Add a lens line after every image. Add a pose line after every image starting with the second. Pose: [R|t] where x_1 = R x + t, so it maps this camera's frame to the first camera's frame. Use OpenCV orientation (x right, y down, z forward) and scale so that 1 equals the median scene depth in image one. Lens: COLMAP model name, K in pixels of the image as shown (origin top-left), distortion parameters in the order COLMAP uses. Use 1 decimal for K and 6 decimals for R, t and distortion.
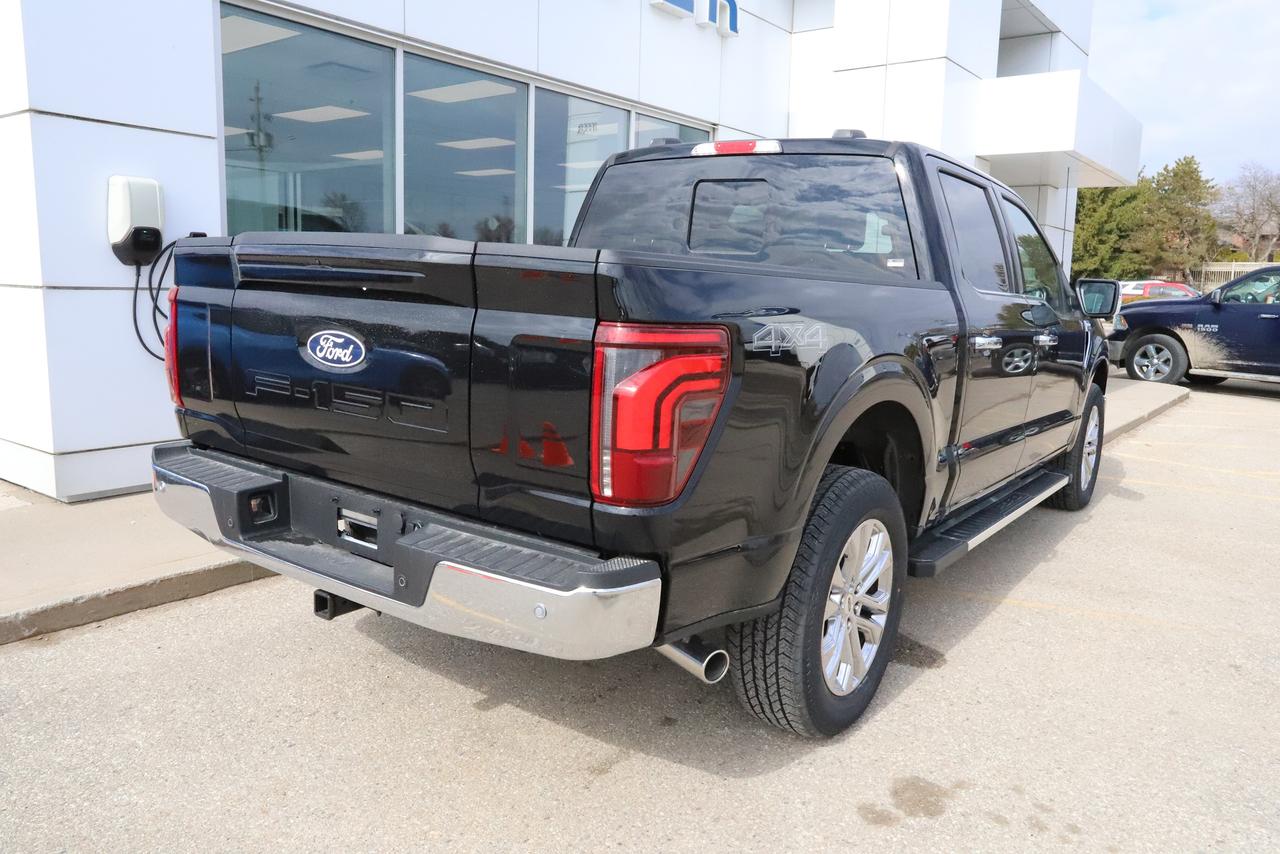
lens RADIAL K [[925.3, 0, 633.4], [0, 925.3, 421.0], [0, 0, 1]] dist [-0.009913, -0.000337]
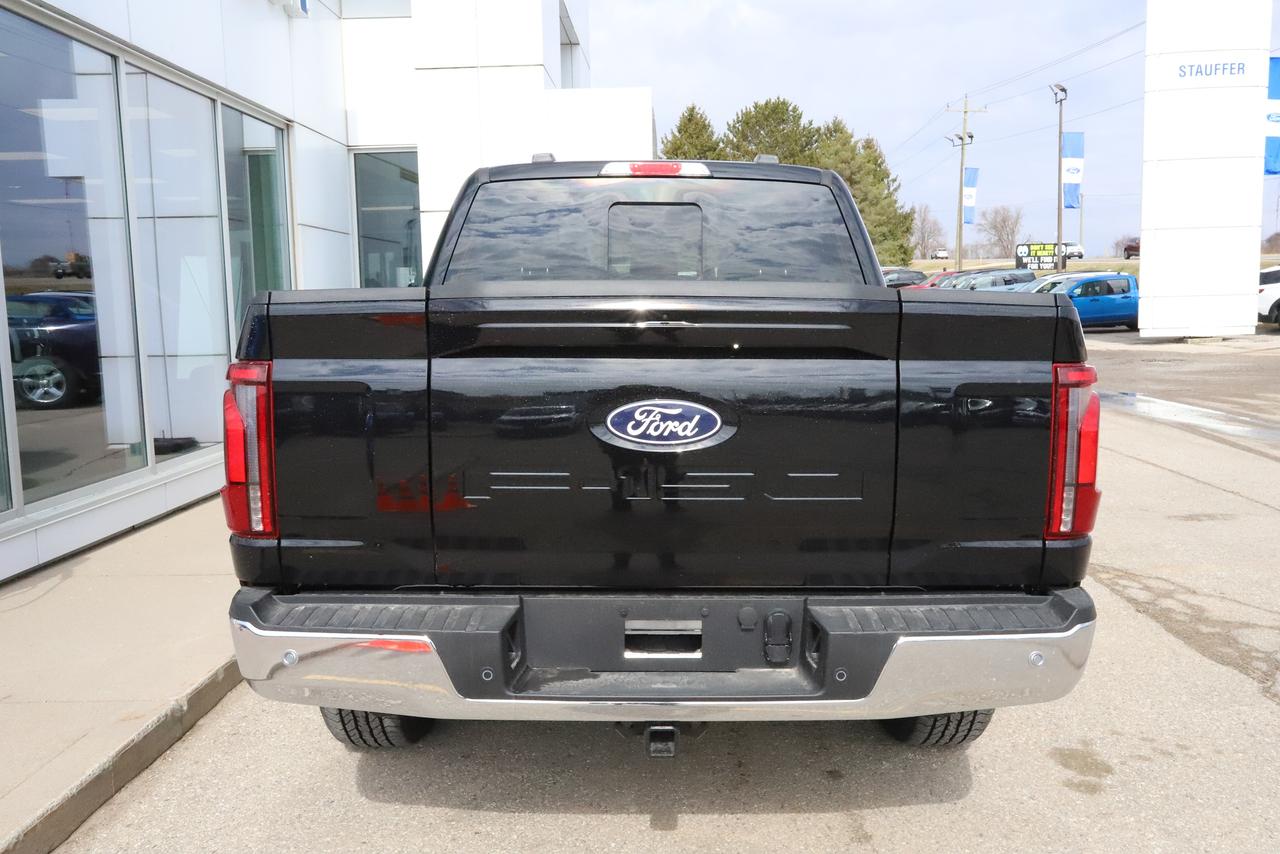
lens RADIAL K [[1040.7, 0, 635.6], [0, 1040.7, 423.1], [0, 0, 1]] dist [-0.000332, 0.033605]
pose [[0.809806, -0.111563, 0.575994, -0.848905], [0.126198, 0.991896, 0.014694, -0.091888], [-0.572965, 0.060790, 0.817322, 0.259704]]
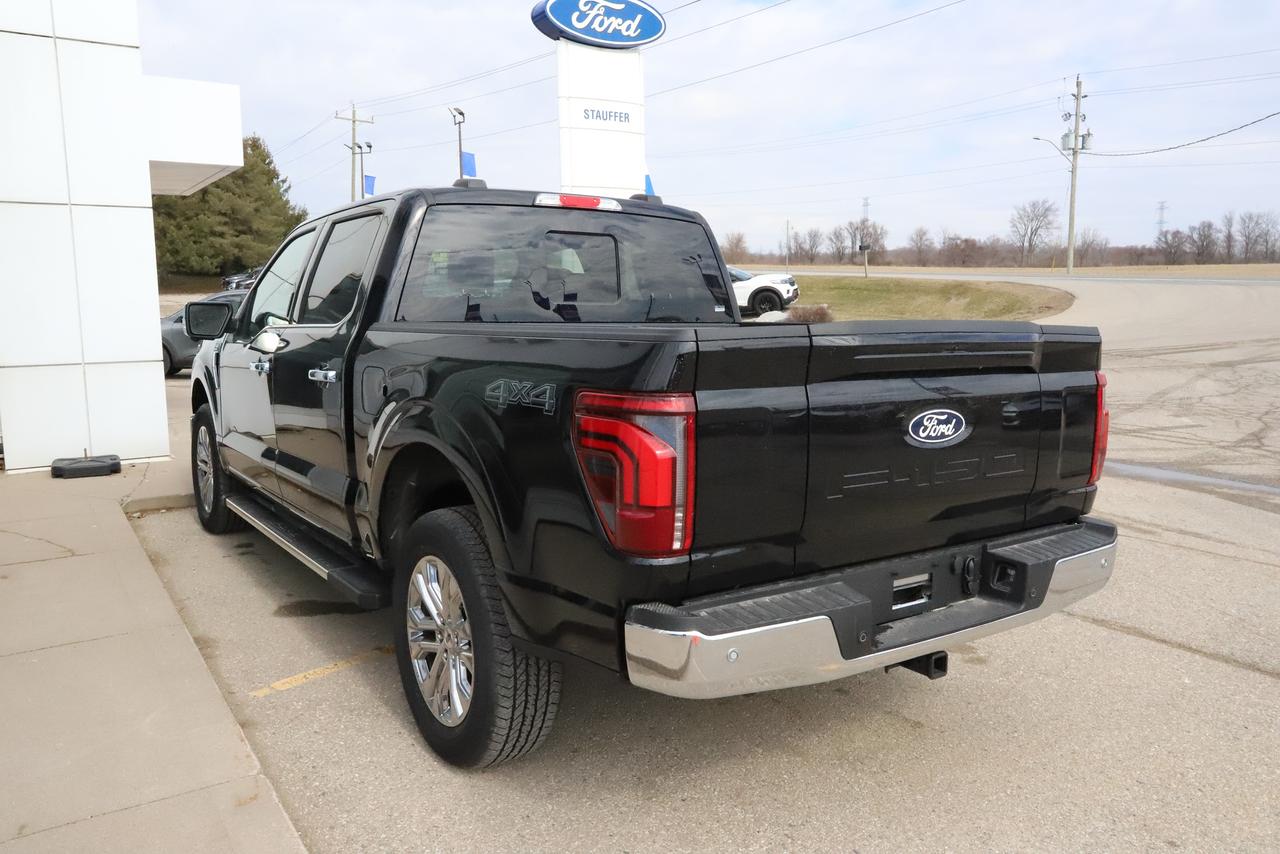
lens RADIAL K [[1011.5, 0, 643.3], [0, 1011.5, 424.8], [0, 0, 1]] dist [-0.022828, -0.002062]
pose [[0.330381, -0.154884, 0.931053, -1.500178], [0.154370, 0.982028, 0.108586, -0.254782], [-0.931138, 0.107852, 0.348353, 0.886916]]
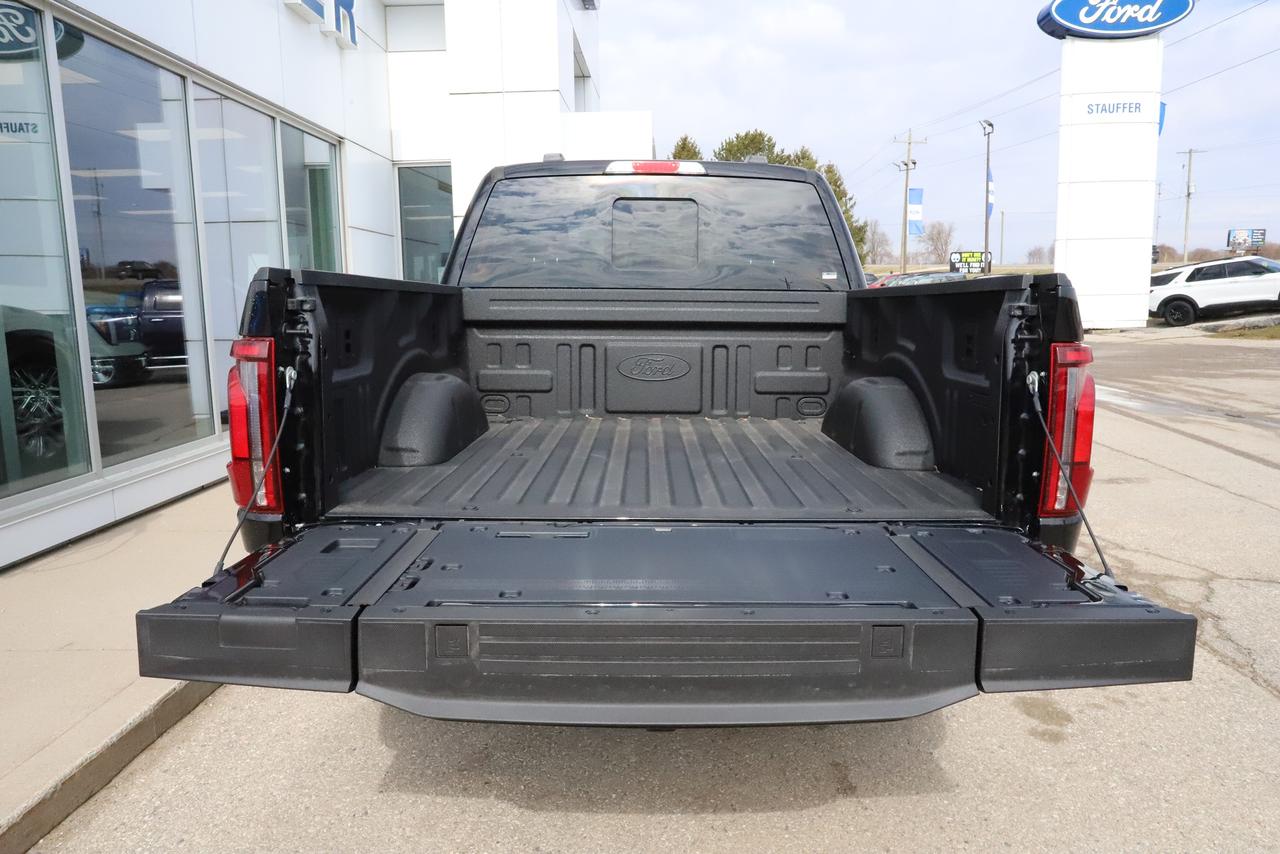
lens RADIAL K [[847.8, 0, 638.9], [0, 847.8, 421.4], [0, 0, 1]] dist [-0.032431, 0.027050]
pose [[0.809193, -0.124830, 0.574129, -0.750487], [0.122745, 0.991524, 0.042582, -0.091608], [-0.574578, 0.036014, 0.817657, 0.396998]]
